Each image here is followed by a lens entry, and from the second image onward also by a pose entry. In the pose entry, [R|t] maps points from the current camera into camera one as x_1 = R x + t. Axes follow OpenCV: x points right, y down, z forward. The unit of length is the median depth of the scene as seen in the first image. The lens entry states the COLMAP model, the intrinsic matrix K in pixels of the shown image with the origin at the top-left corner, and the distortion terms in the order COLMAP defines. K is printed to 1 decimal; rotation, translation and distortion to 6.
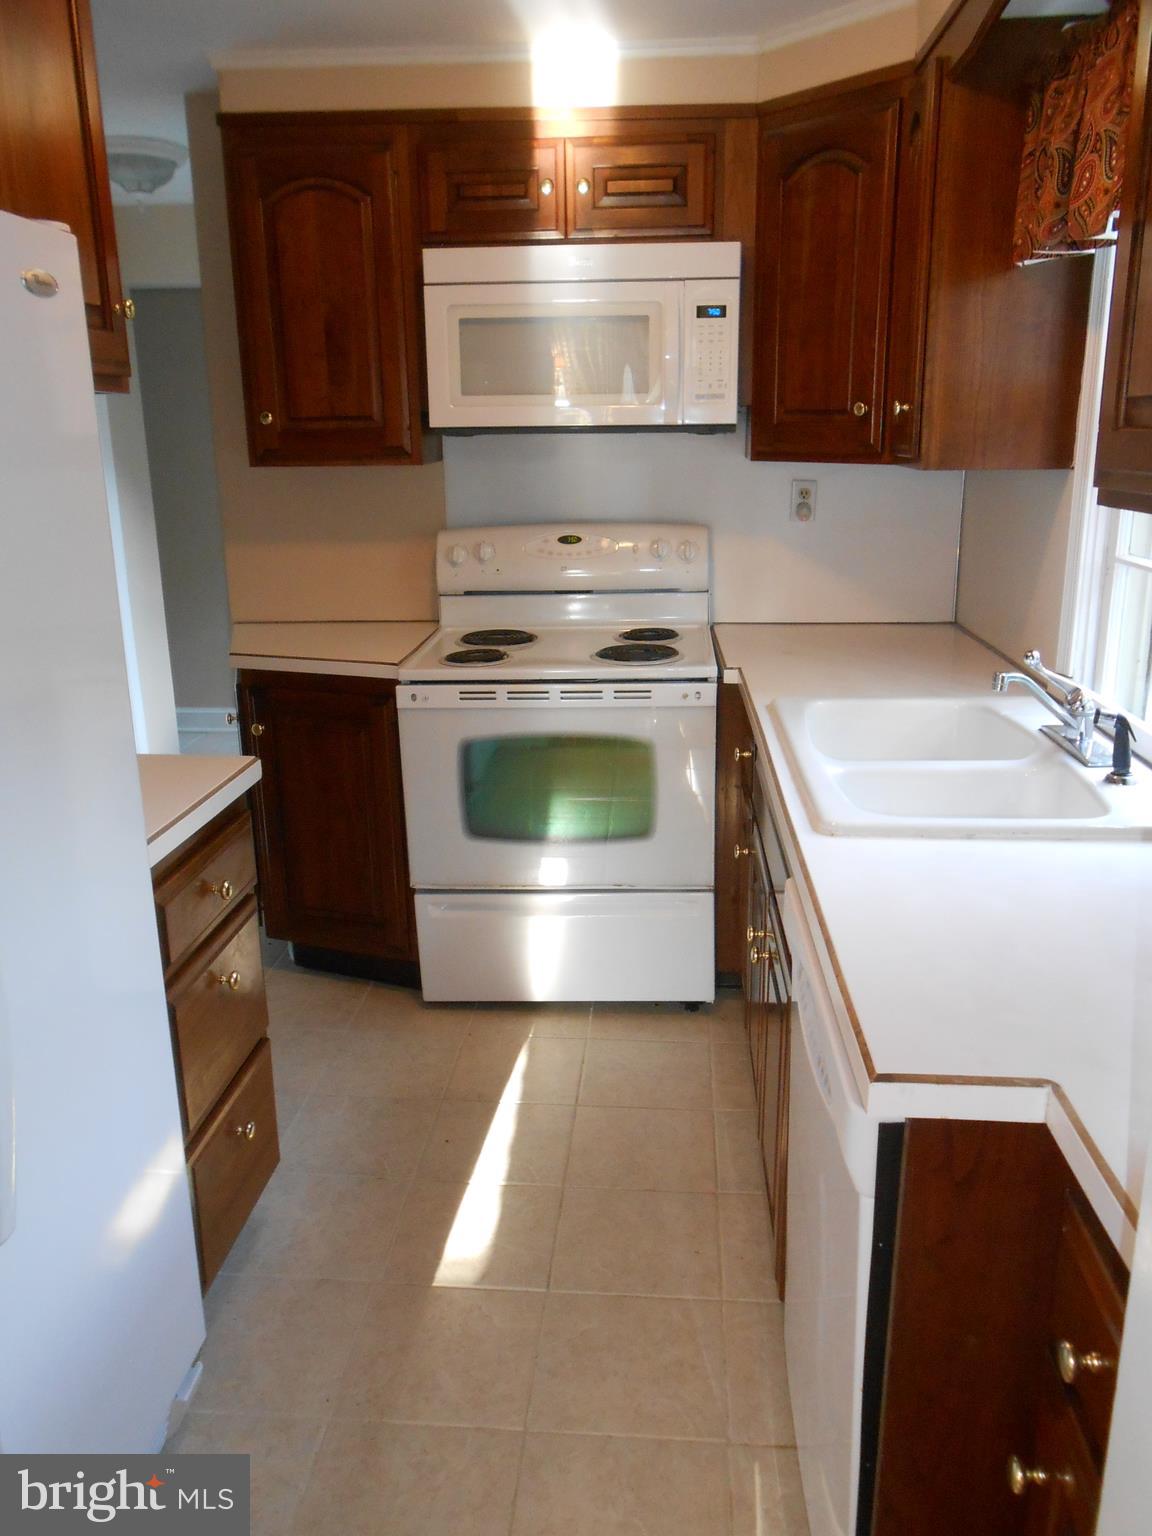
lens RADIAL K [[1176.8, 0, 576.0], [0, 1176.8, 768.0], [0, 0, 1]] dist [-0.006290, 0.002091]
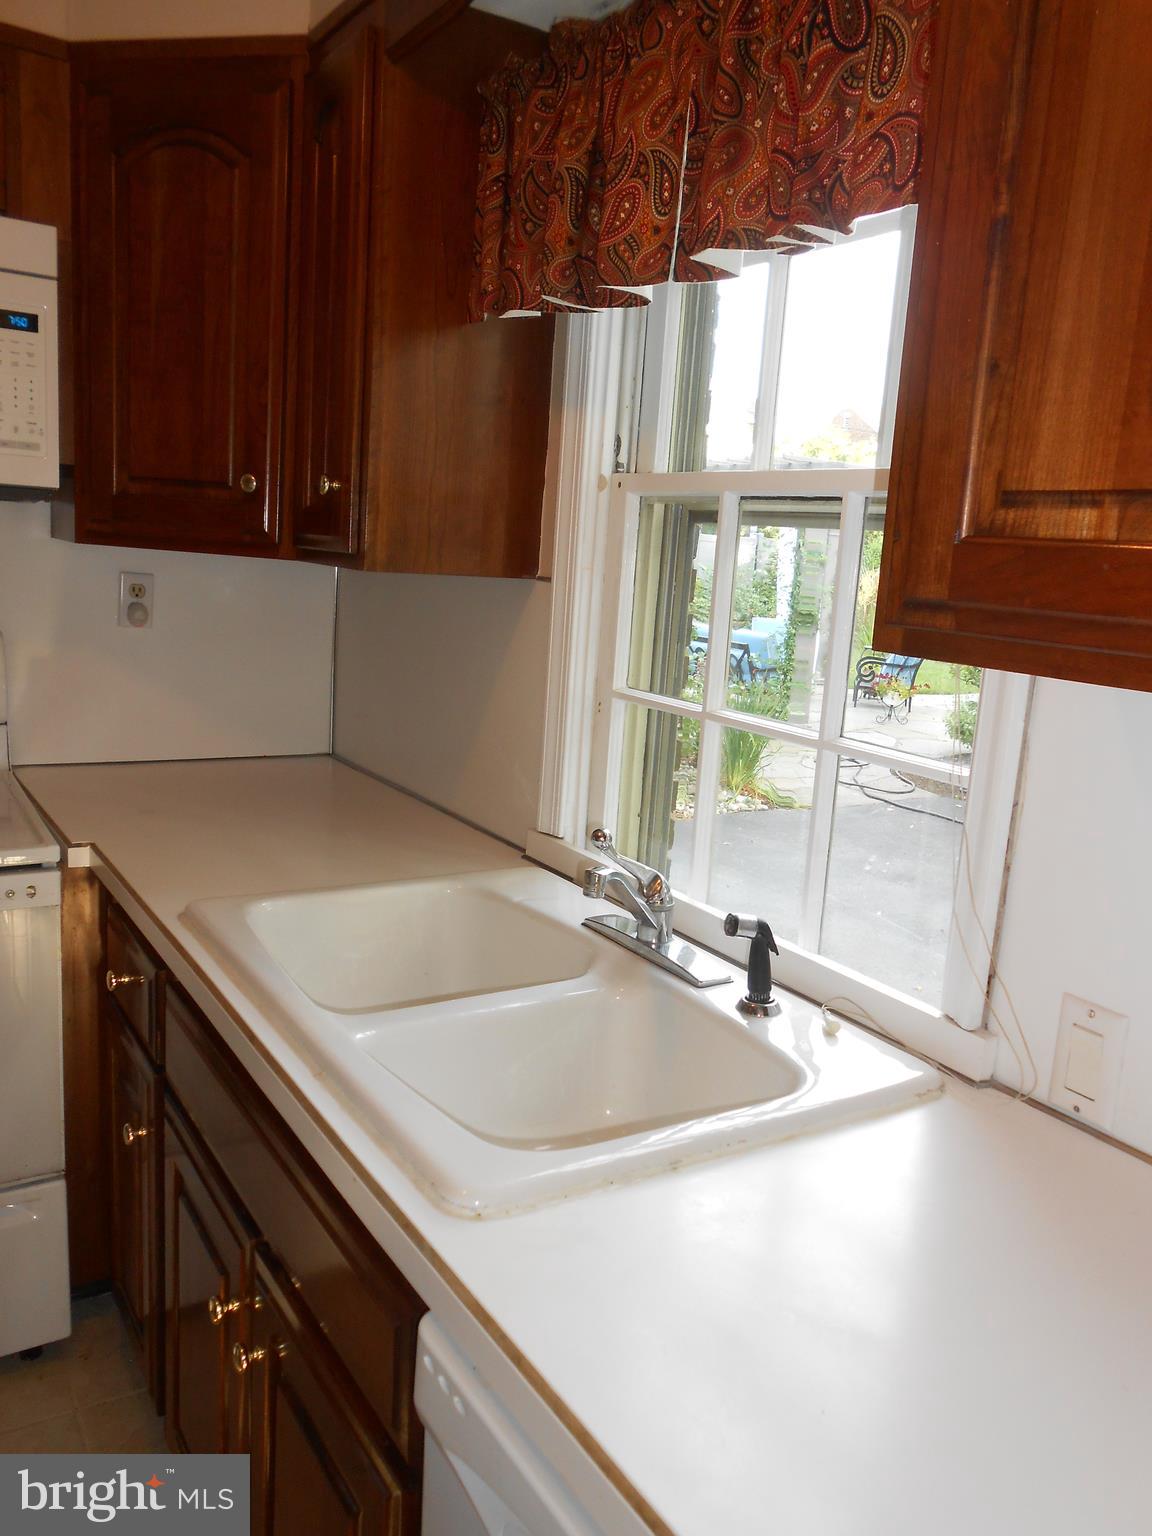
lens RADIAL K [[1187.6, 0, 576.0], [0, 1187.6, 768.0], [0, 0, 1]] dist [-0.060583, 0.085319]
pose [[0.799123, -0.044014, 0.599554, -0.042807], [0.090142, 0.994814, -0.047116, -0.073143], [-0.594371, 0.091697, 0.798946, 0.296989]]
